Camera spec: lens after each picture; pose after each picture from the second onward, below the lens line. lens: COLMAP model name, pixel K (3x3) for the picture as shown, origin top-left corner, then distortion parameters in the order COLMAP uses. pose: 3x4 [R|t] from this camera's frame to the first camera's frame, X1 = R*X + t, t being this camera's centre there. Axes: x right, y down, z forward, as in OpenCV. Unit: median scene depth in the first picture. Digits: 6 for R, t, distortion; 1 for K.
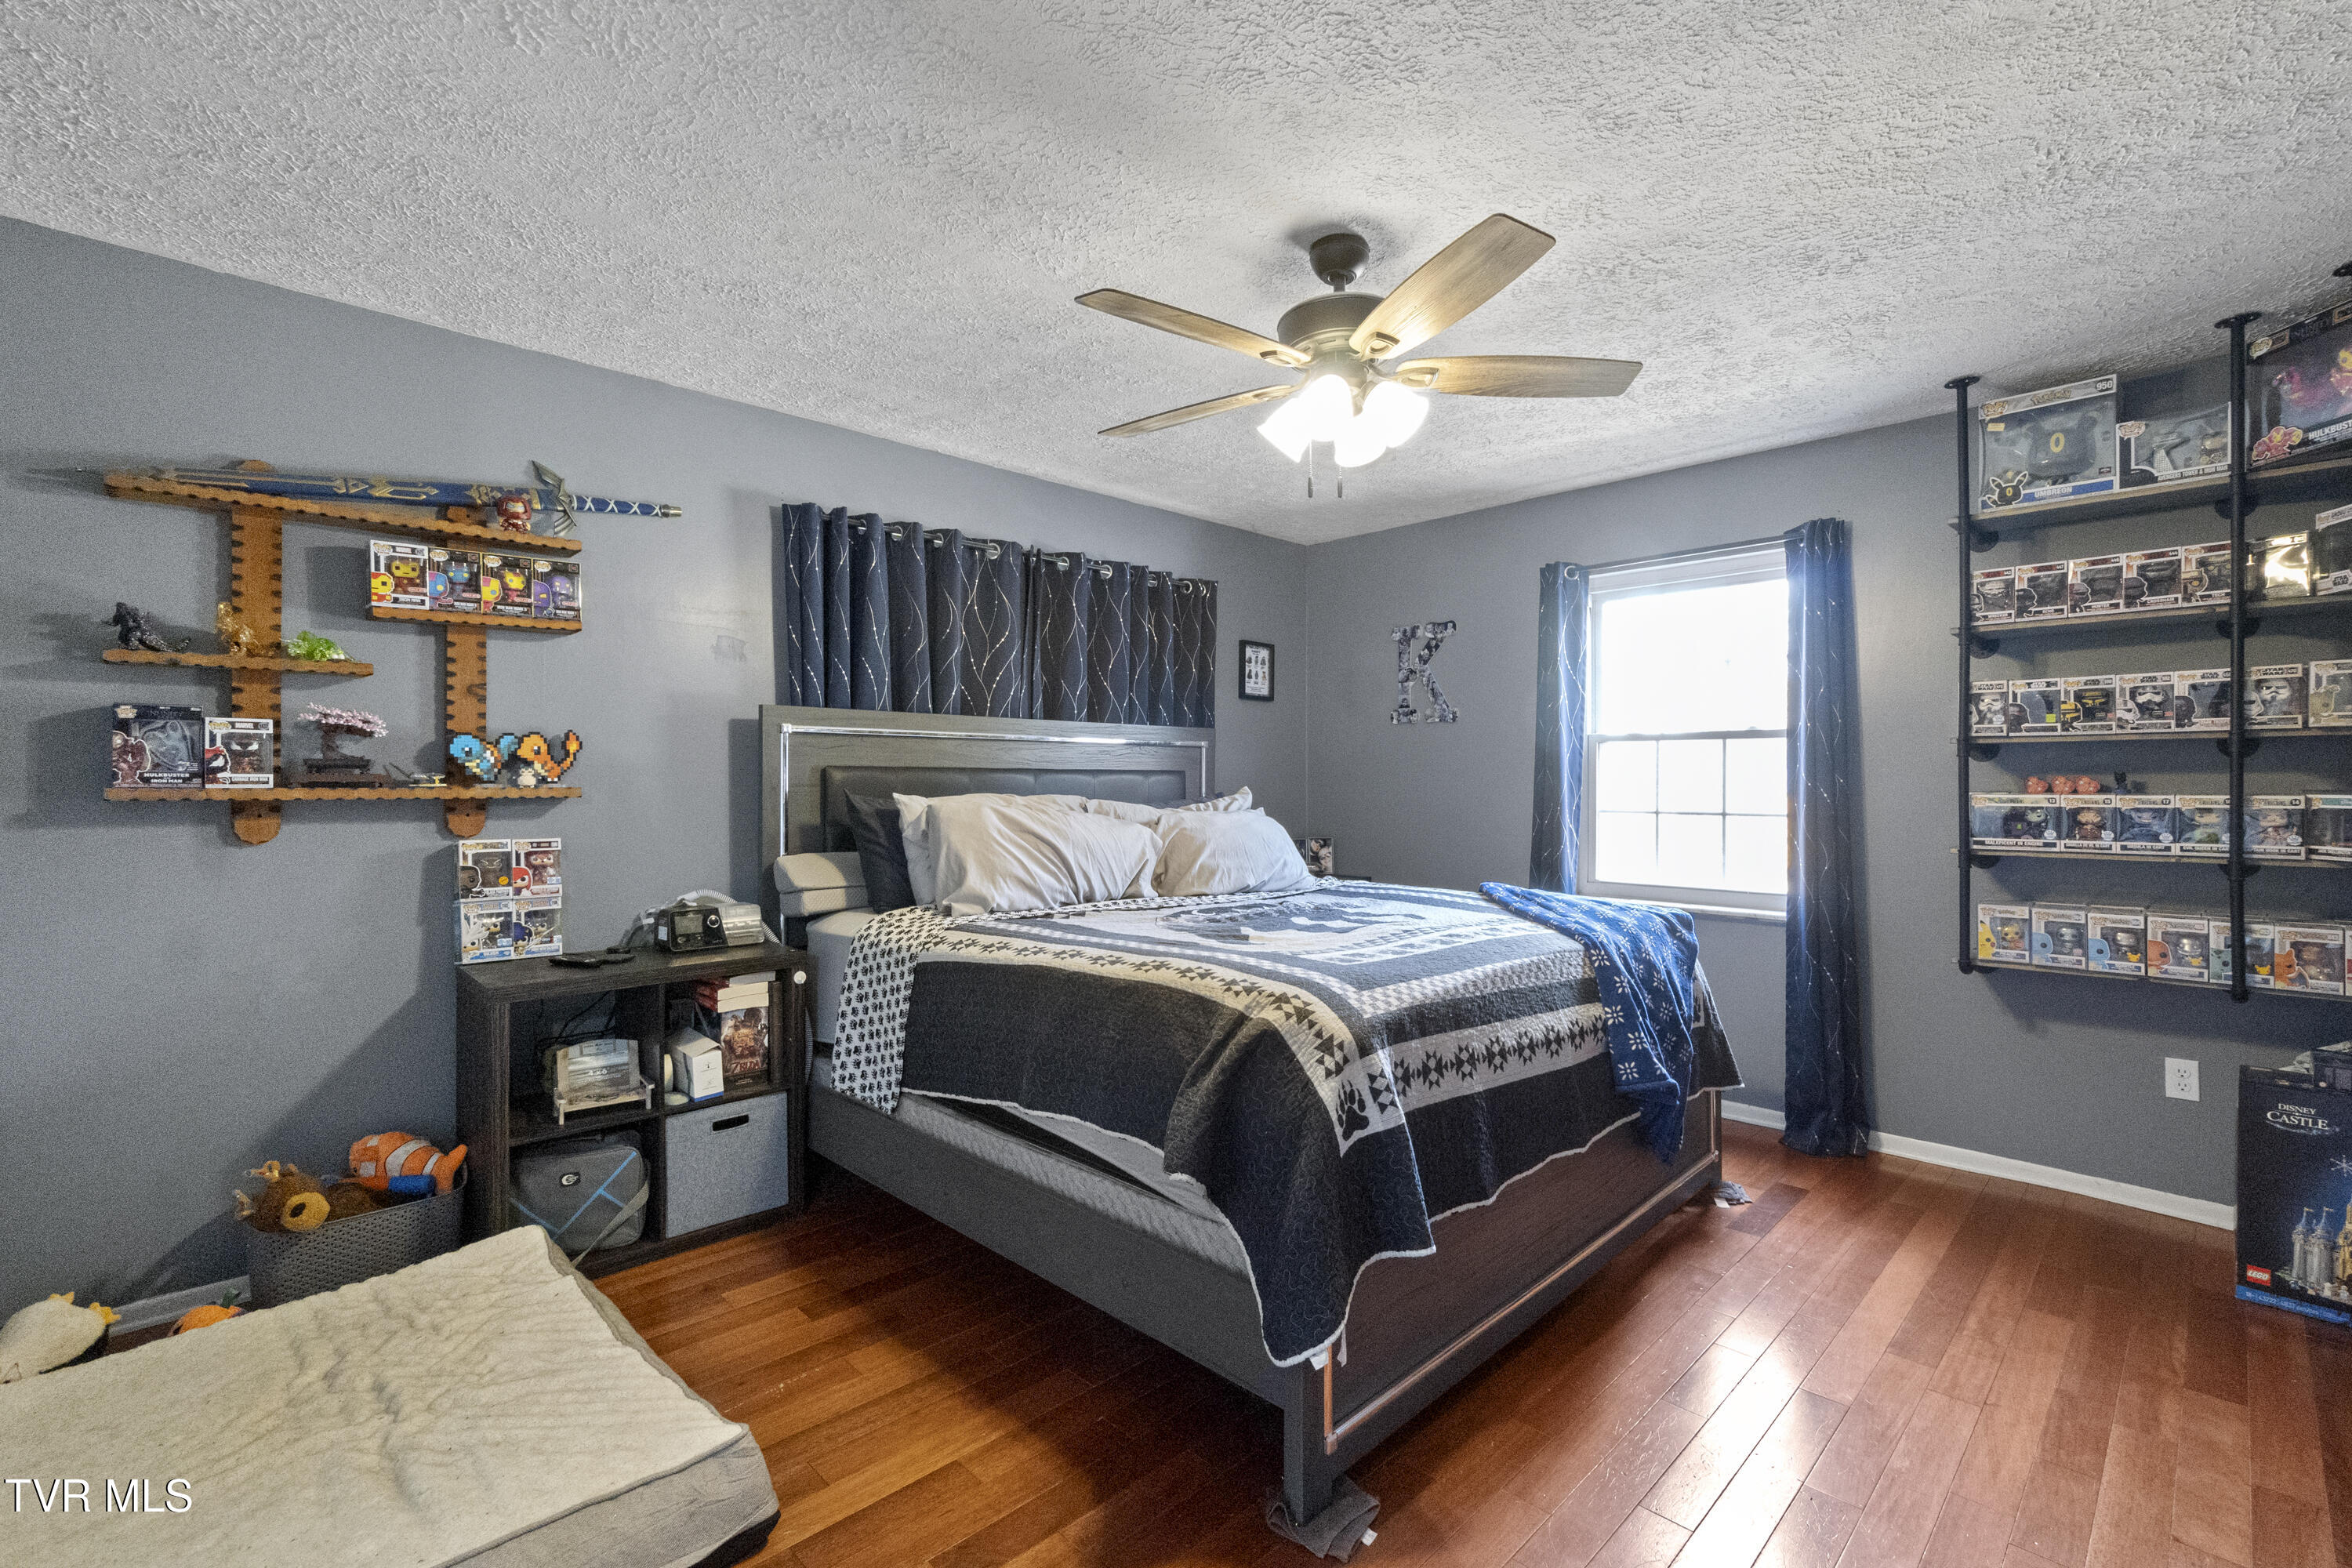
lens RADIAL K [[1037.1, 0, 1169.2], [0, 1037.1, 787.7], [0, 0, 1]] dist [-0.002235, 0.000146]
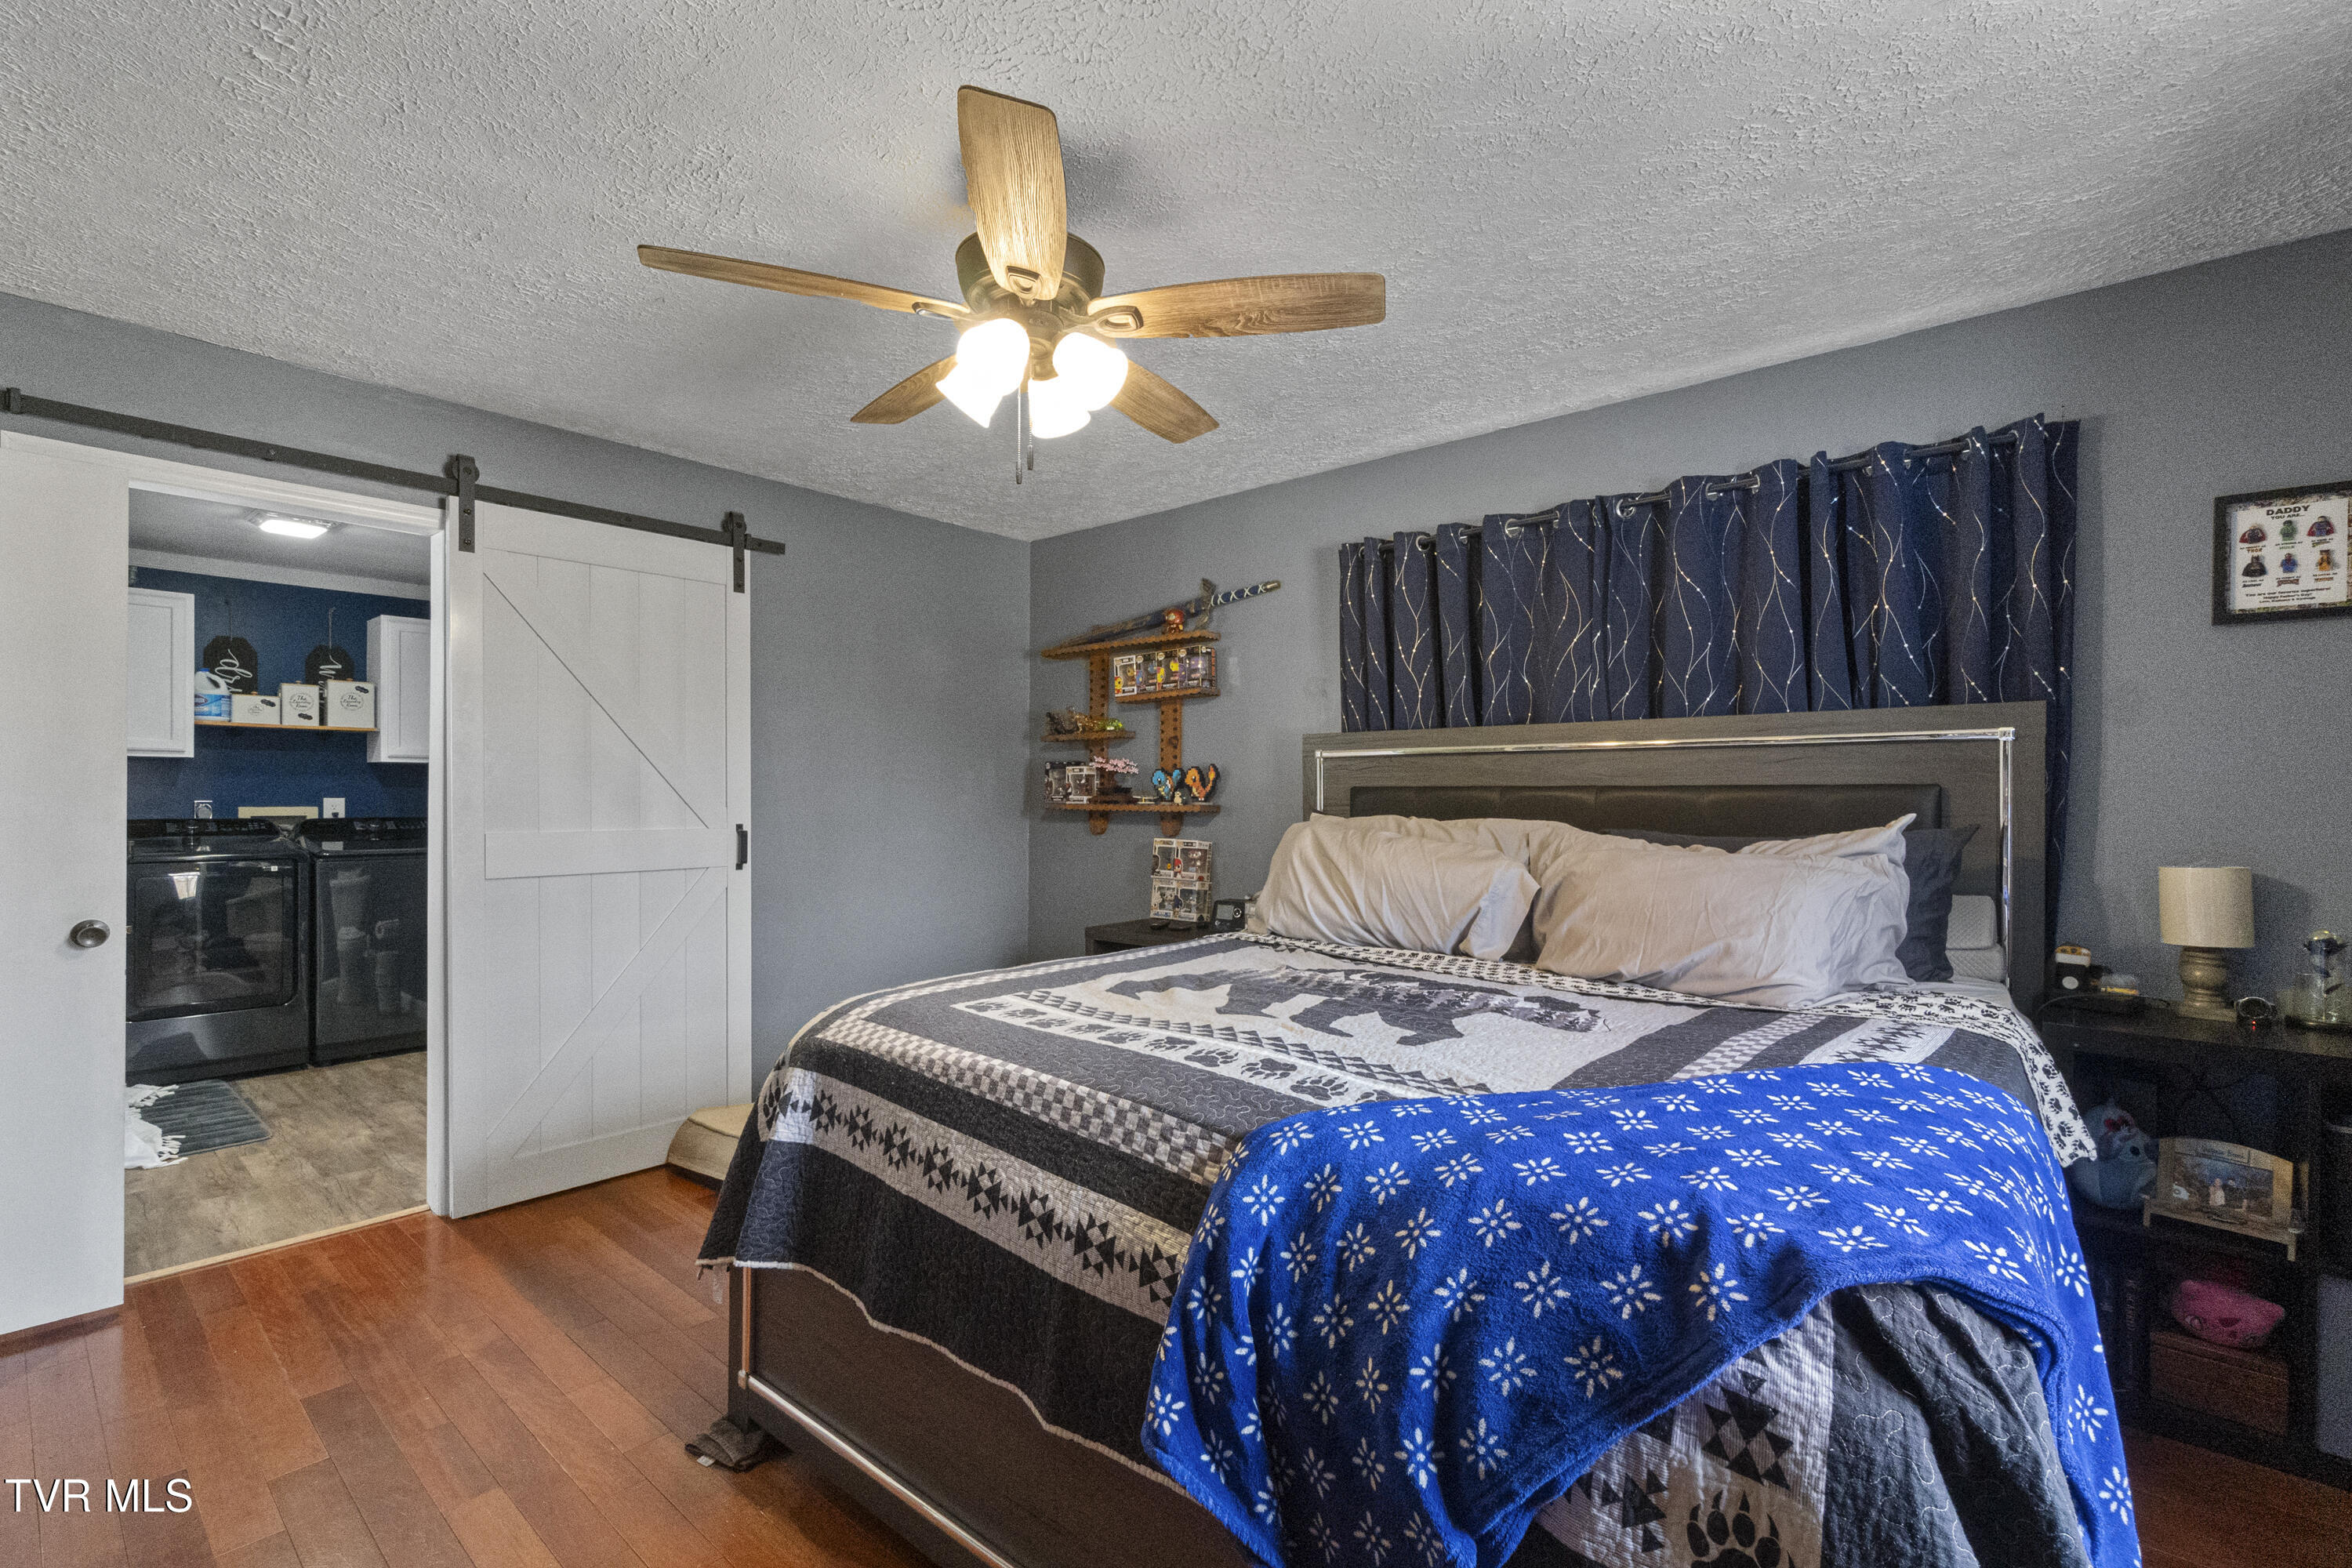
lens RADIAL K [[1053.8, 0, 1189.5], [0, 1053.8, 796.5], [0, 0, 1]] dist [0.002020, 0.000354]
pose [[0.089806, 0.000058, -0.995959, 0.838169], [-0.005386, 0.999985, -0.000428, -0.011203], [0.995945, 0.005402, 0.089805, 0.847646]]
